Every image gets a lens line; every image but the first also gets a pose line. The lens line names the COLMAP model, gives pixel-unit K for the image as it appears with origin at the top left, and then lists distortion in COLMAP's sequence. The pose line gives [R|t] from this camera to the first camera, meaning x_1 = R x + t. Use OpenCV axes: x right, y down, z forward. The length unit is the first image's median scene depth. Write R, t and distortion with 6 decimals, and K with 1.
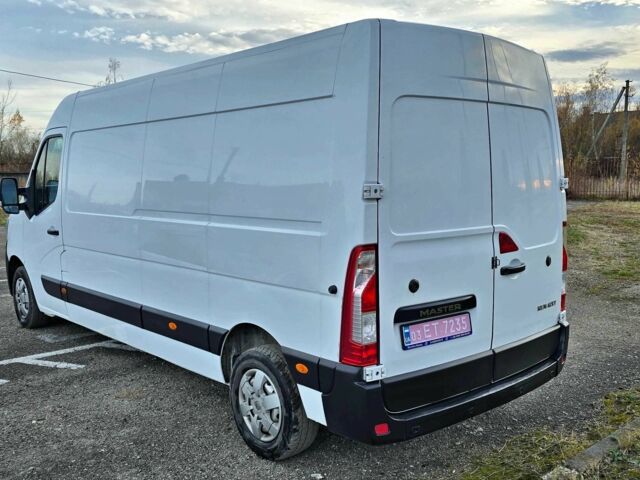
lens RADIAL K [[610.0, 0, 321.7], [0, 610.0, 245.0], [0, 0, 1]] dist [0.107402, -0.163041]
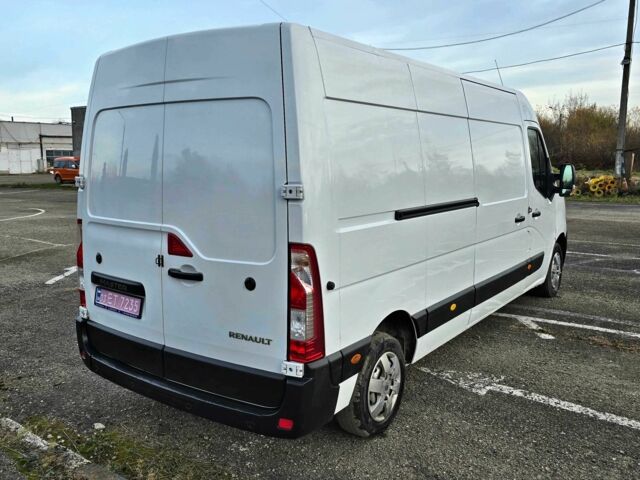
lens RADIAL K [[515.2, 0, 320.0], [0, 515.2, 240.0], [0, 0, 1]] dist [0.063147, -0.004681]
pose [[0.268308, 0.135280, -0.953787, 1.164409], [-0.128593, 0.986259, 0.103711, -0.128246], [0.954712, 0.094824, 0.282017, 1.004241]]
